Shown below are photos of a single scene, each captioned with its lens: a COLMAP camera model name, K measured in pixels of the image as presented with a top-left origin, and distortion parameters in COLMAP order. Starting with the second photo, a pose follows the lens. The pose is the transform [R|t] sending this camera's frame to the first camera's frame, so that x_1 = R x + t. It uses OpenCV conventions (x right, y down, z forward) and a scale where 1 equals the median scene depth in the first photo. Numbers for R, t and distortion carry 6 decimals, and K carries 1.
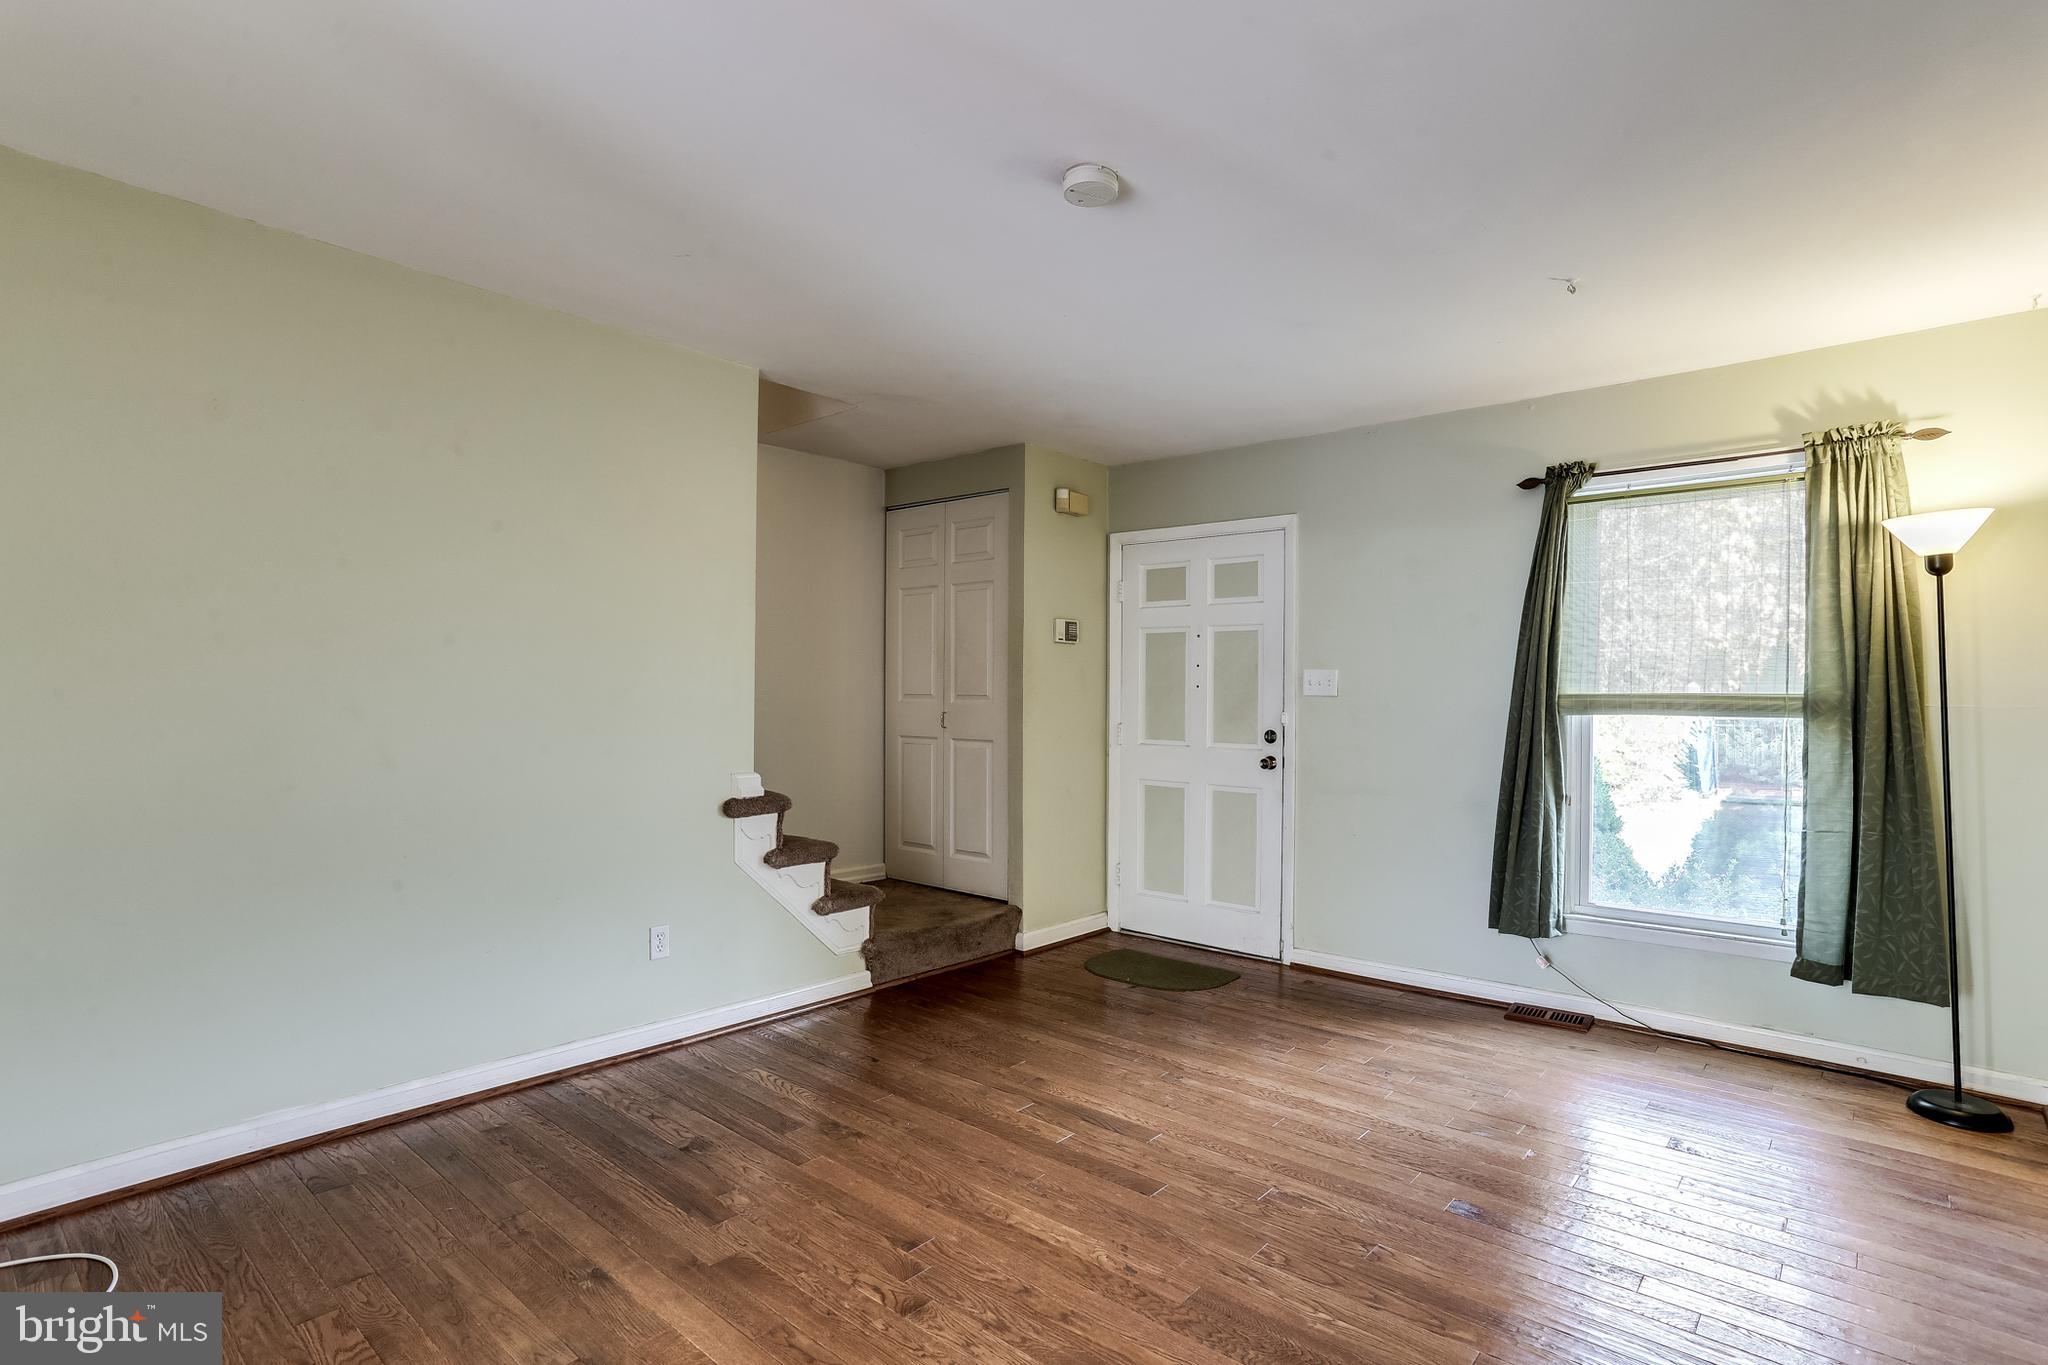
lens RADIAL K [[1018.2, 0, 1024.8], [0, 1018.2, 697.7], [0, 0, 1]] dist [-0.066428, 0.046737]
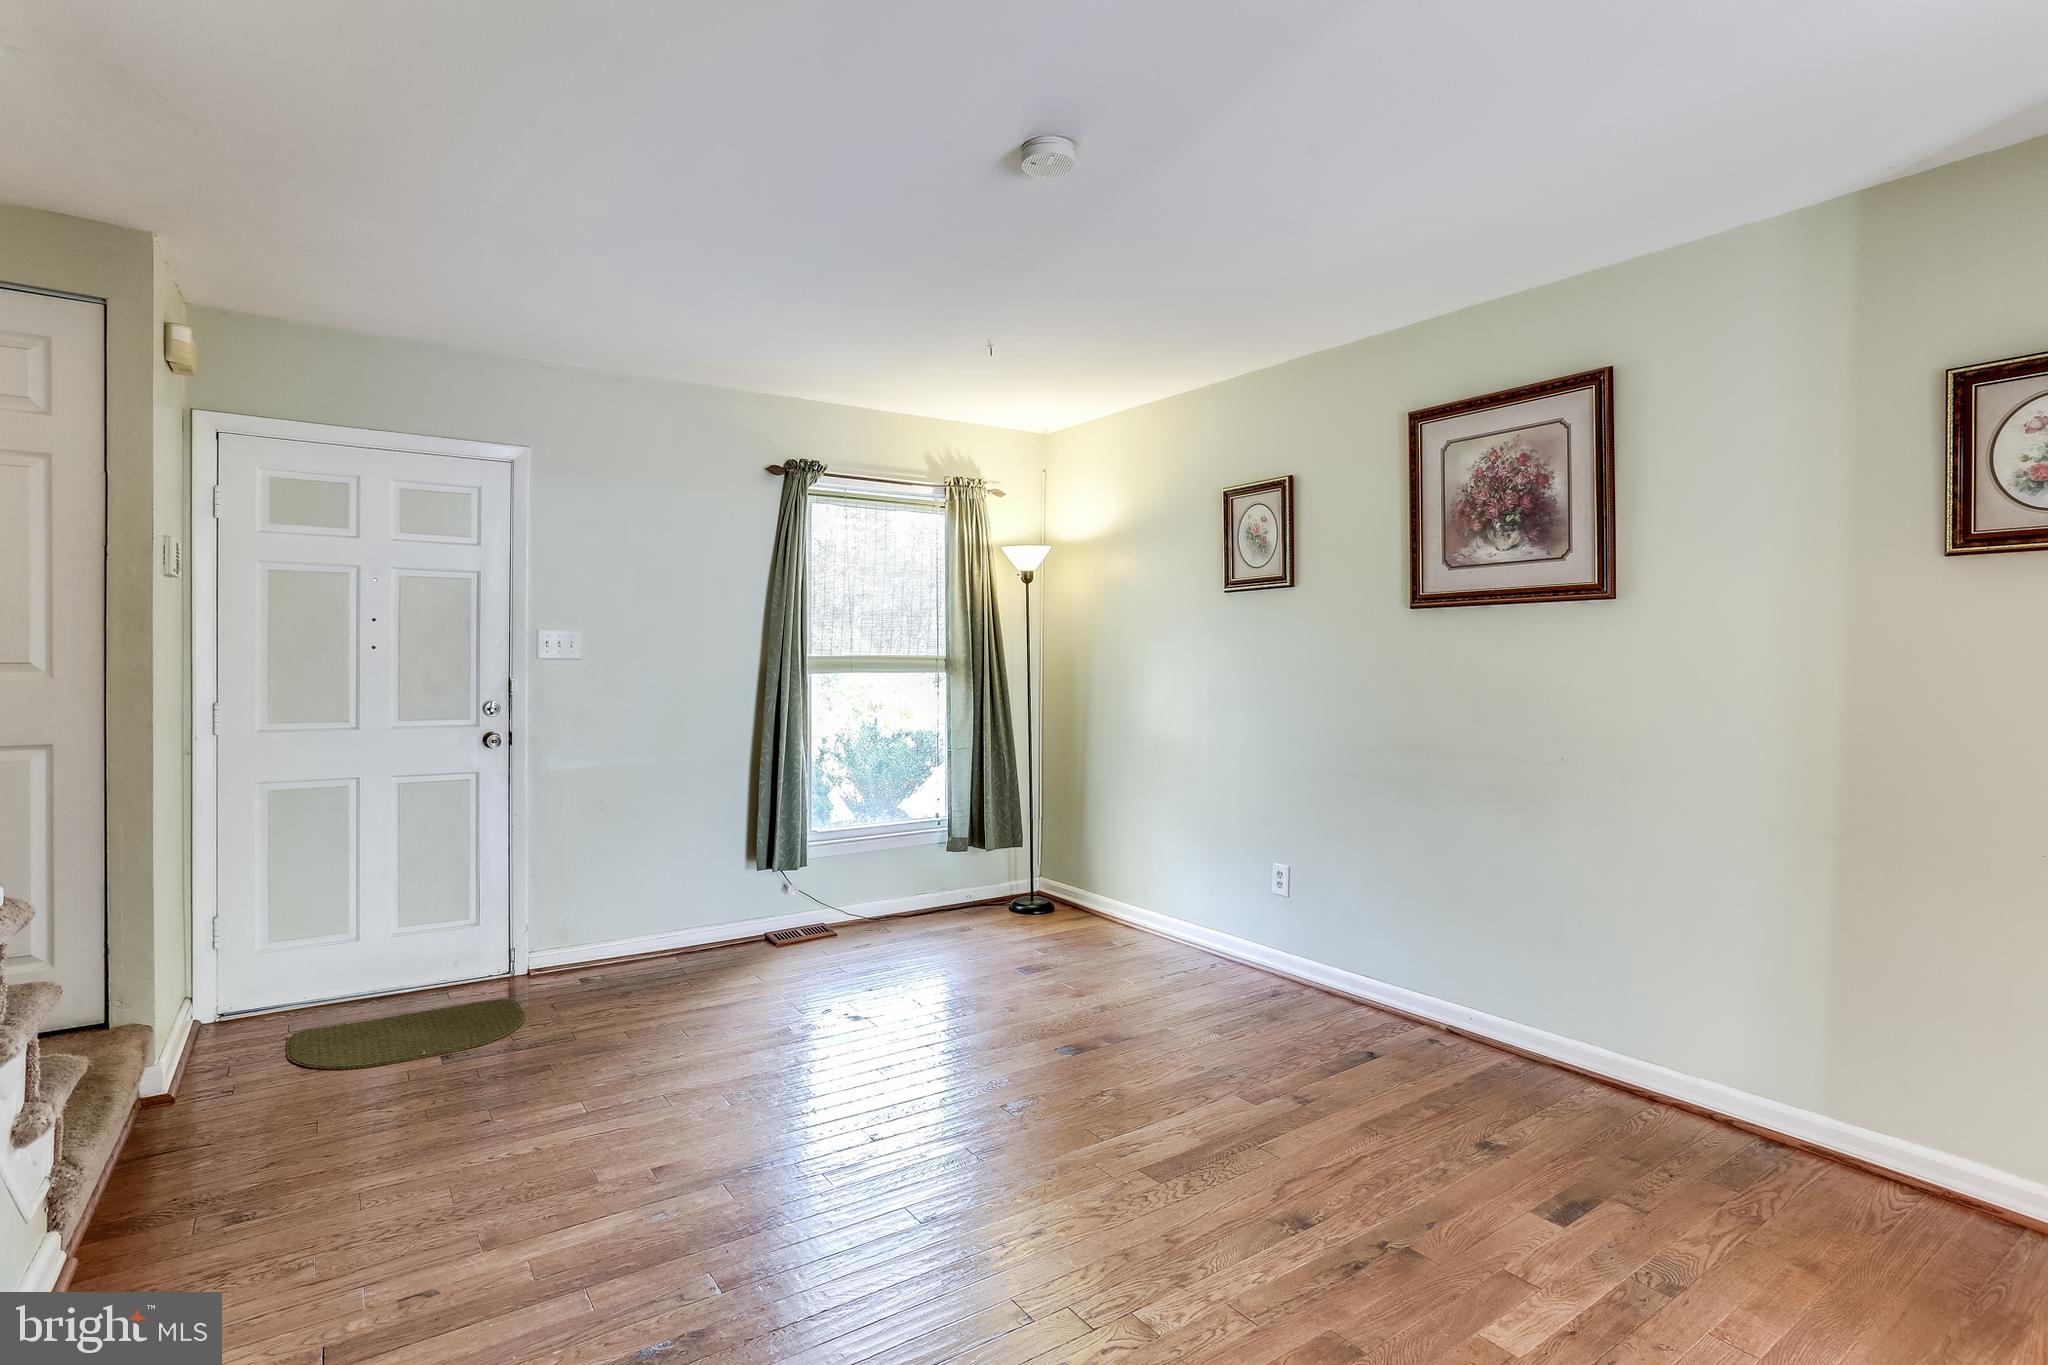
lens RADIAL K [[1015.4, 0, 1009.4], [0, 1015.4, 660.9], [0, 0, 1]] dist [-0.037917, 0.013110]
pose [[0.252451, -0.012173, 0.967533, -0.560055], [0.001477, 0.999925, 0.012196, -0.012635], [-0.967609, -0.001649, 0.252450, 0.478967]]
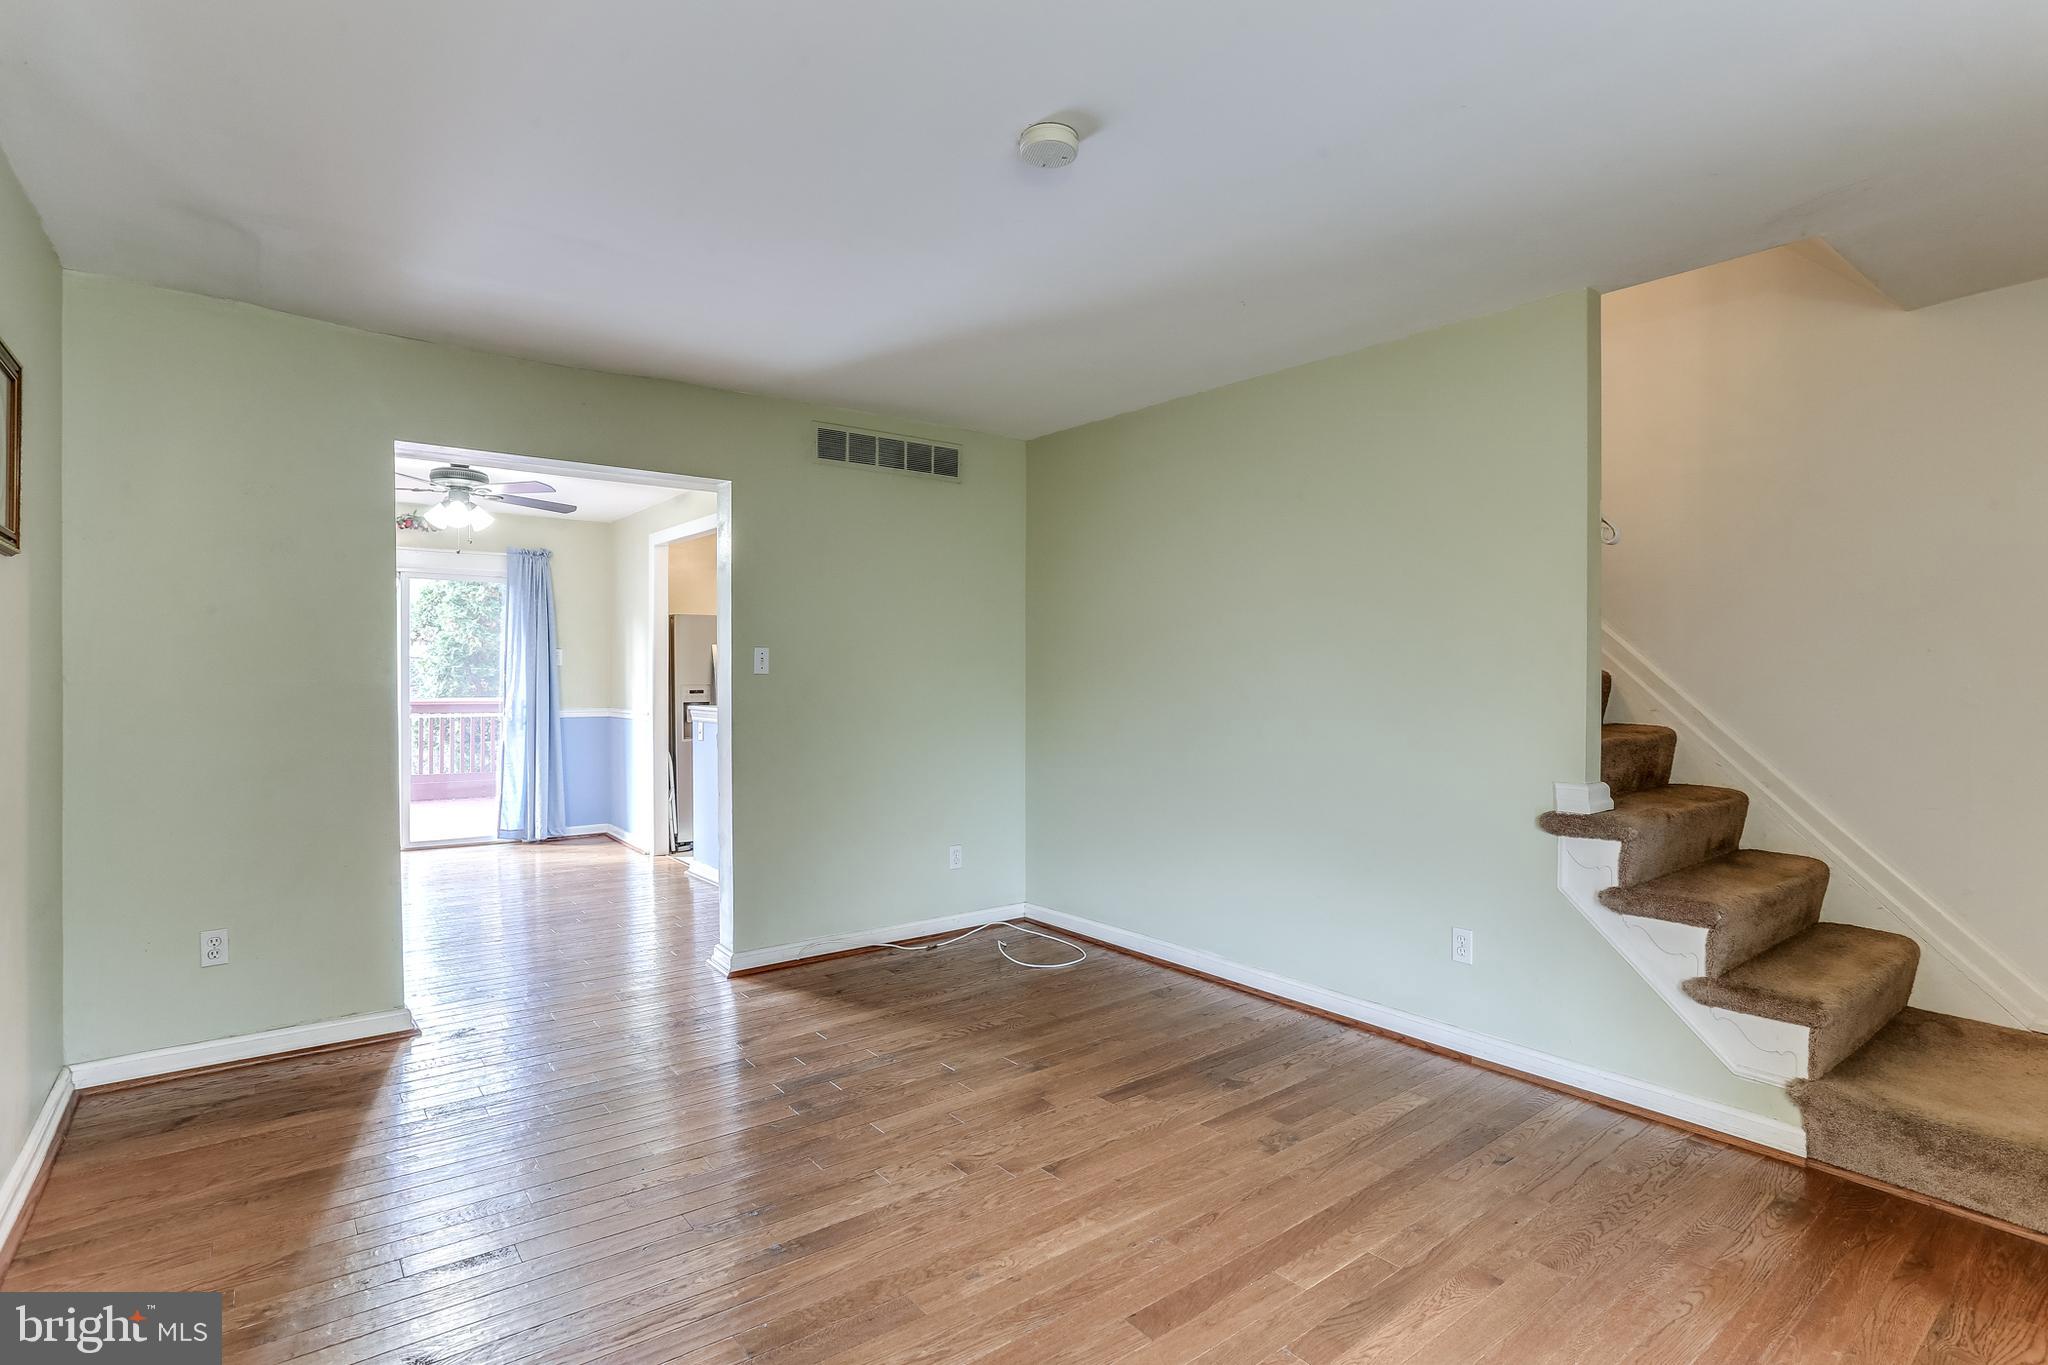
lens RADIAL K [[1016.8, 0, 1024.0], [0, 1016.8, 682.5], [0, 0, 1]] dist [-0.052808, 0.045532]
pose [[-0.187805, -0.002732, -0.982202, 0.611678], [-0.012314, 0.999924, -0.000427, -0.002522], [0.982129, 0.012015, -0.187825, 0.710275]]
